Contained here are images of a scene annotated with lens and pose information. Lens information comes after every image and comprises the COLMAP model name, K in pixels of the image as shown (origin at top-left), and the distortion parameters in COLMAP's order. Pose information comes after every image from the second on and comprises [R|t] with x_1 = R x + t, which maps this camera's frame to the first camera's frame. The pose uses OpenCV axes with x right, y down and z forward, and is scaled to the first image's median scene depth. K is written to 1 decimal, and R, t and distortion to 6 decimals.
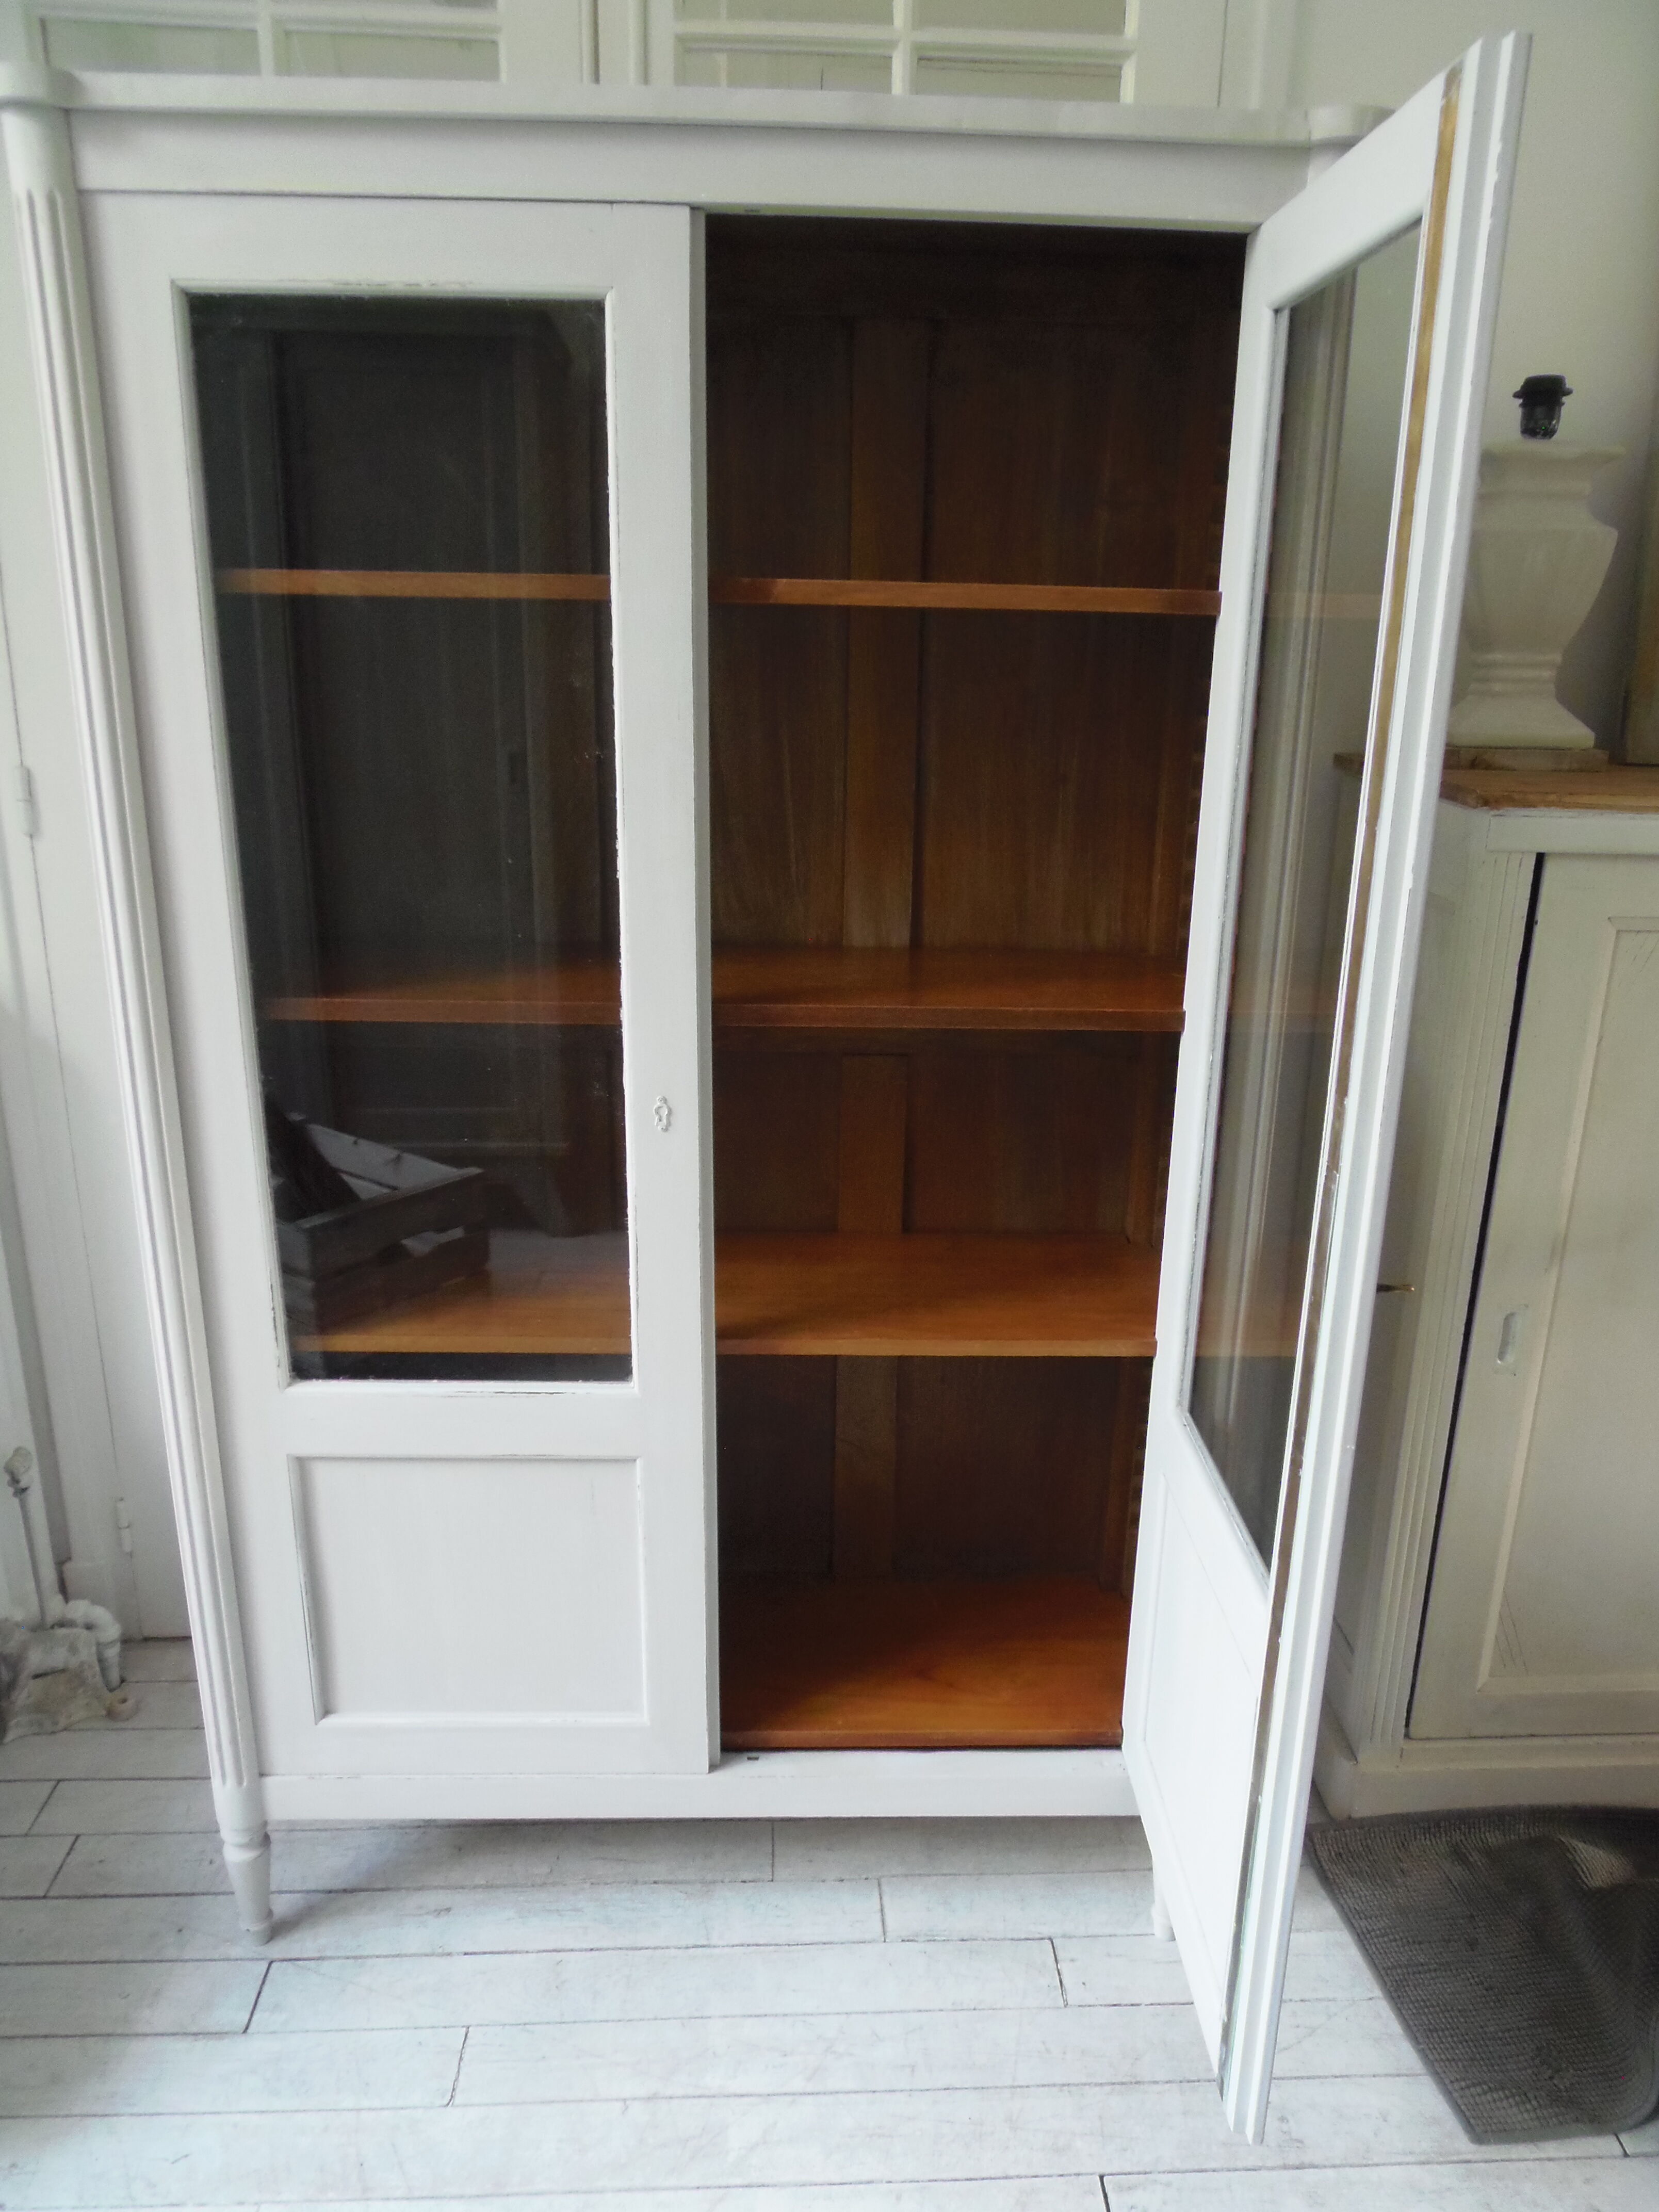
lens RADIAL K [[1568.6, 0, 856.6], [0, 1568.6, 1111.1], [0, 0, 1]] dist [-0.014620, 0.007919]
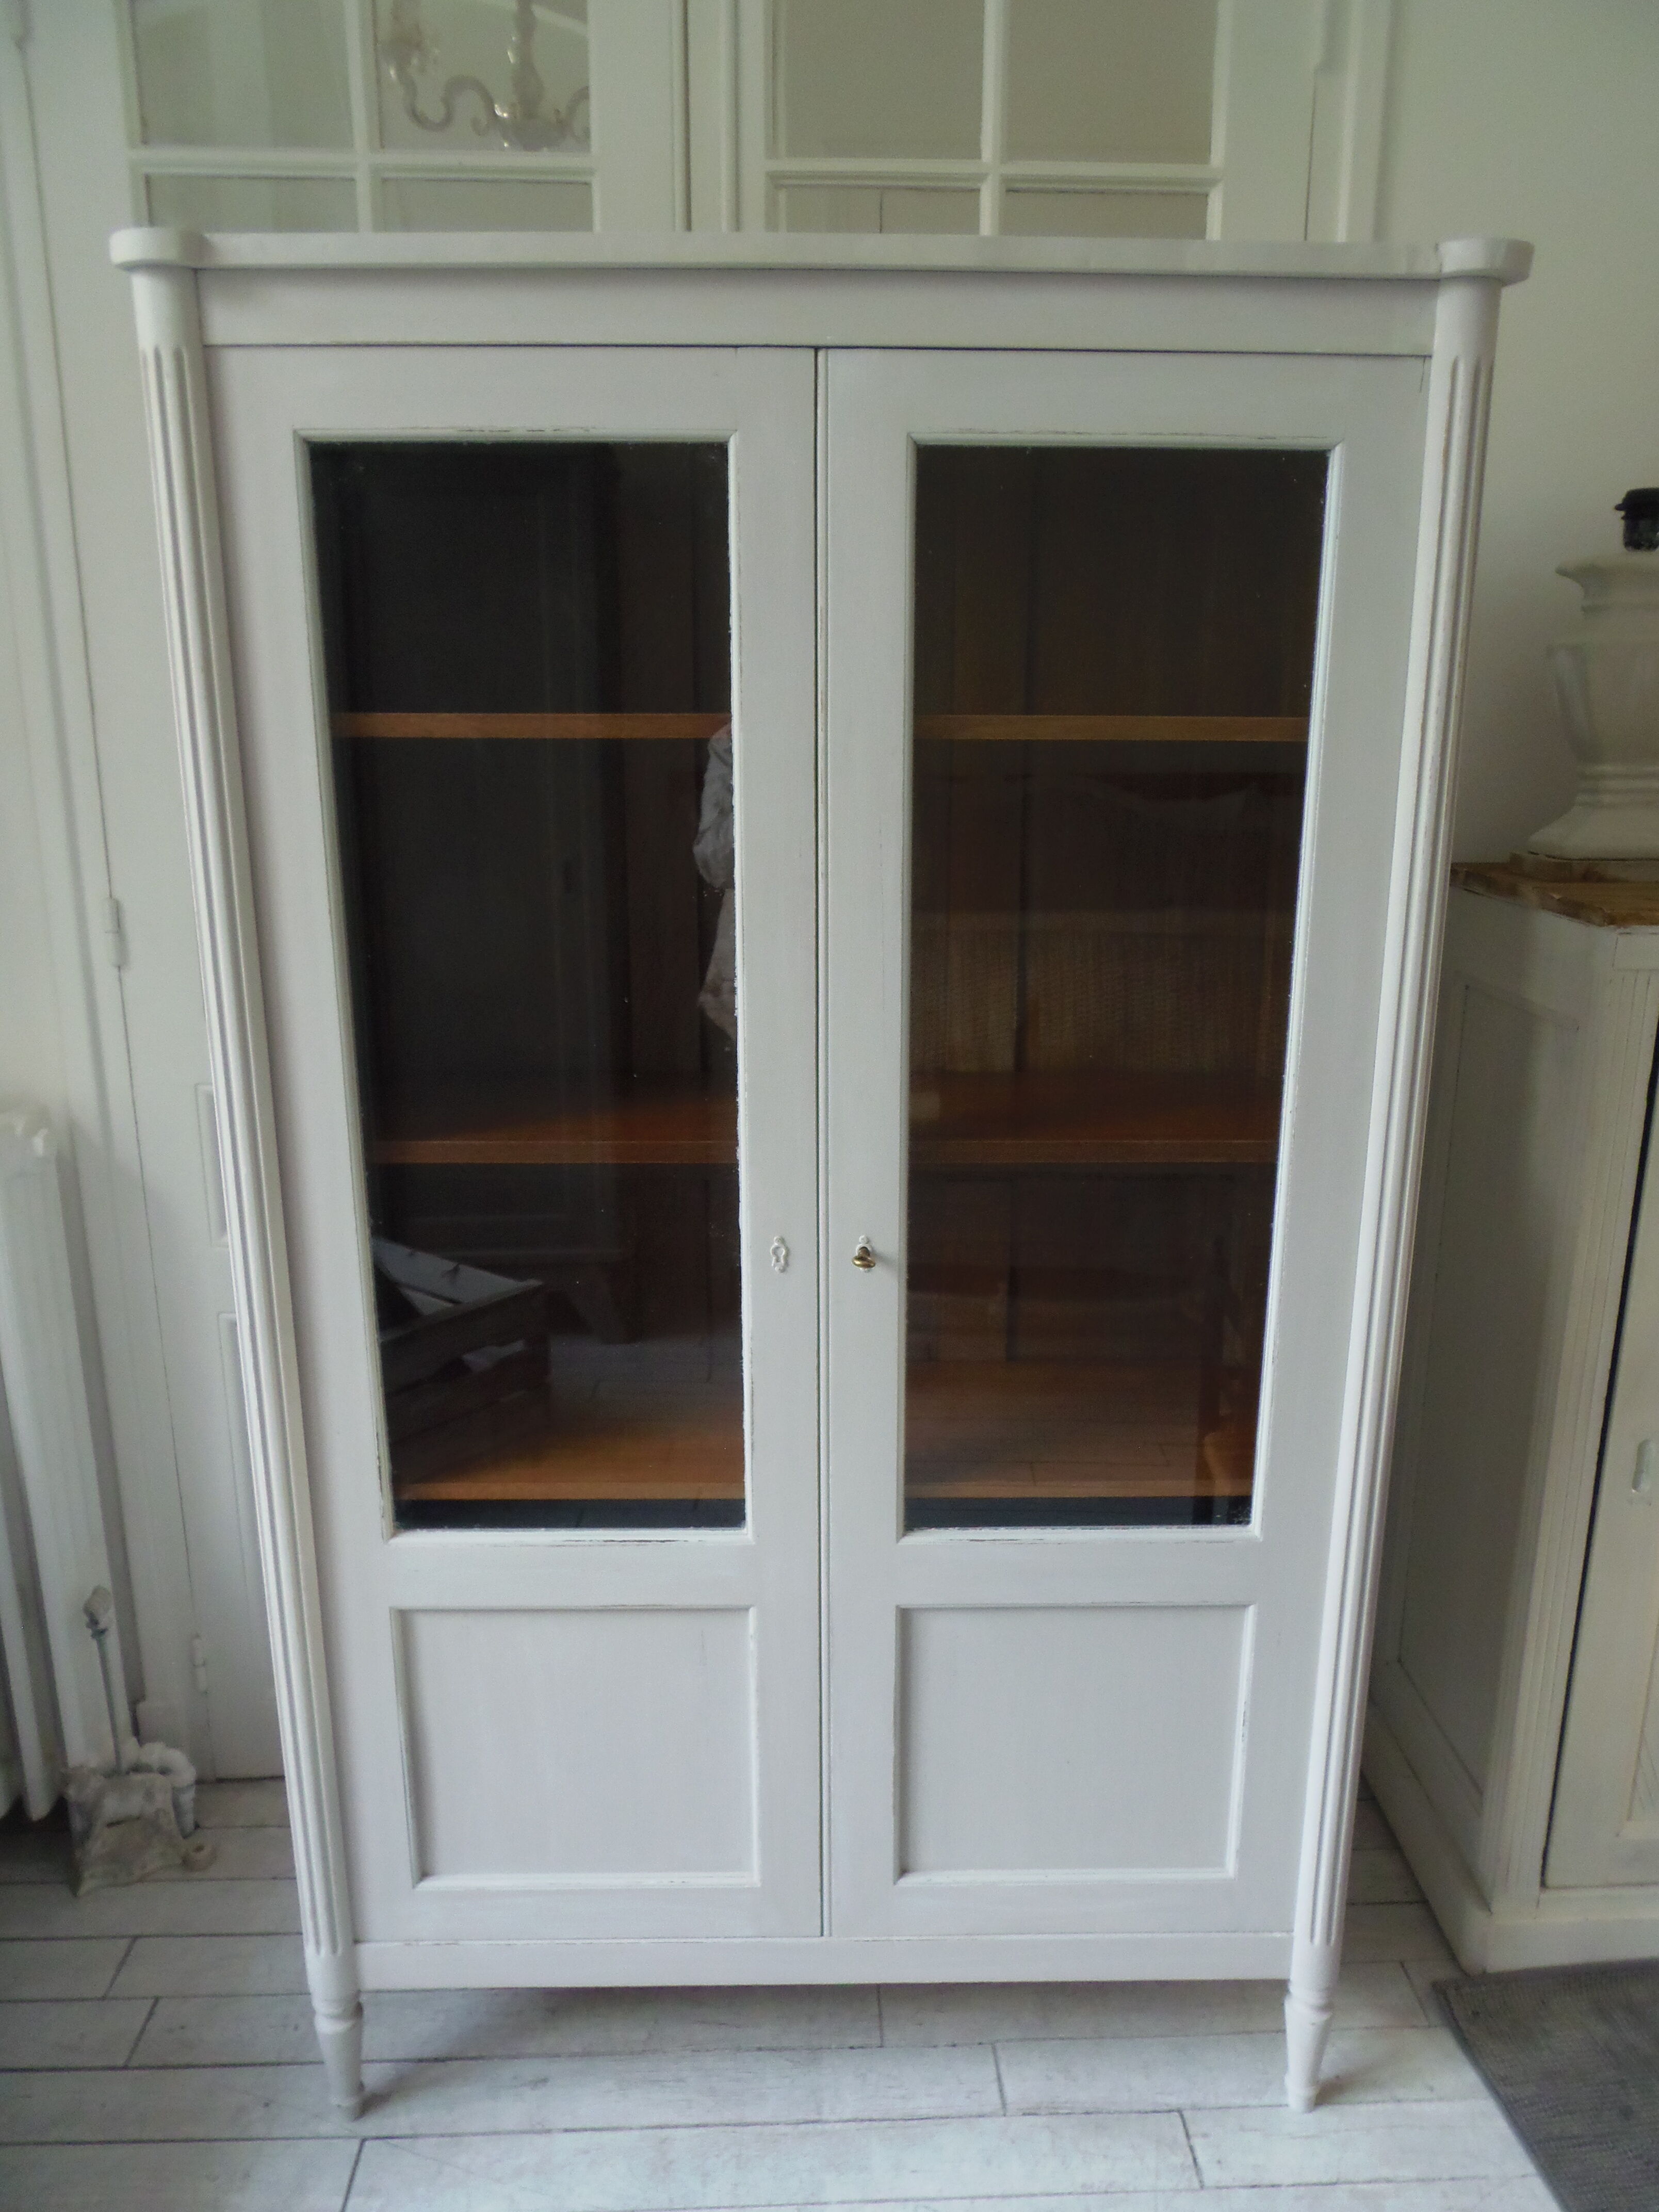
lens RADIAL K [[1559.8, 0, 851.2], [0, 1559.8, 1111.1], [0, 0, 1]] dist [-0.003687, -0.006808]
pose [[0.999788, -0.012763, -0.016144, -0.052802], [0.011932, 0.998648, -0.050585, -0.031365], [0.016768, 0.050382, 0.998589, 0.024198]]
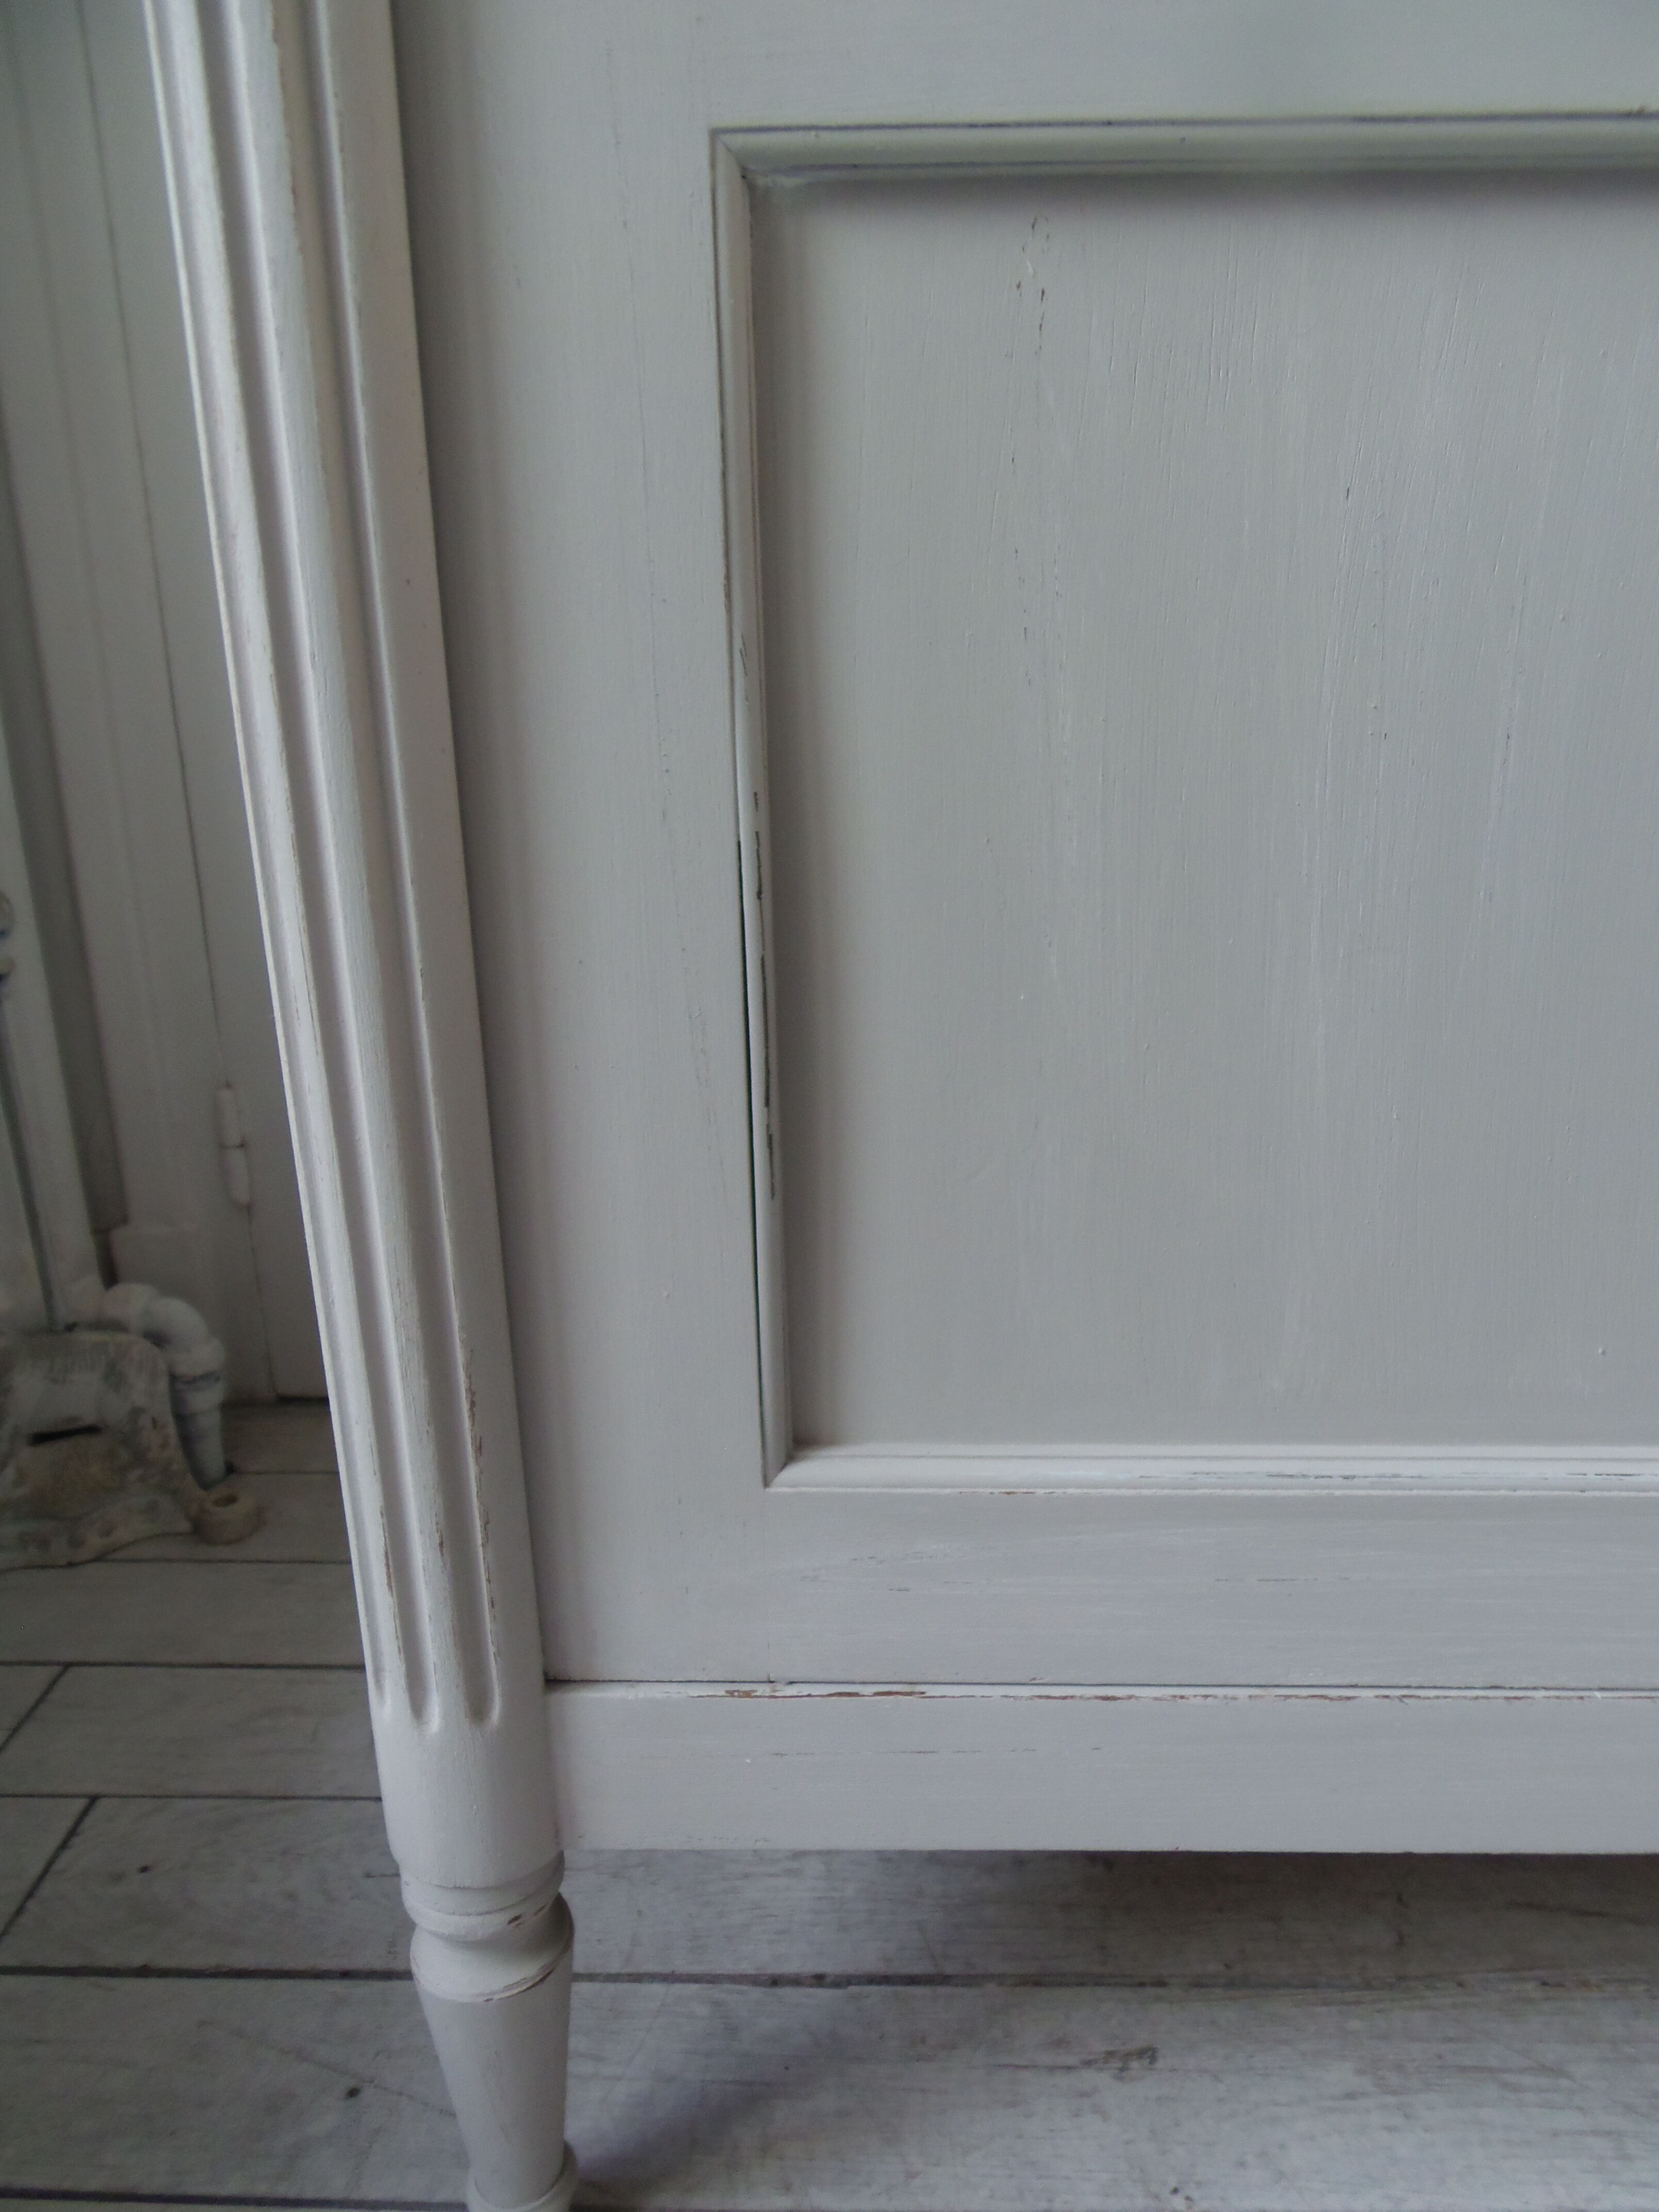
lens RADIAL K [[1564.8, 0, 873.2], [0, 1564.8, 1104.4], [0, 0, 1]] dist [-0.005687, -0.002200]
pose [[0.996383, -0.008207, -0.084584, -0.298273], [0.008350, 0.999964, 0.001338, 0.320445], [0.084570, -0.002039, 0.996415, 0.689715]]
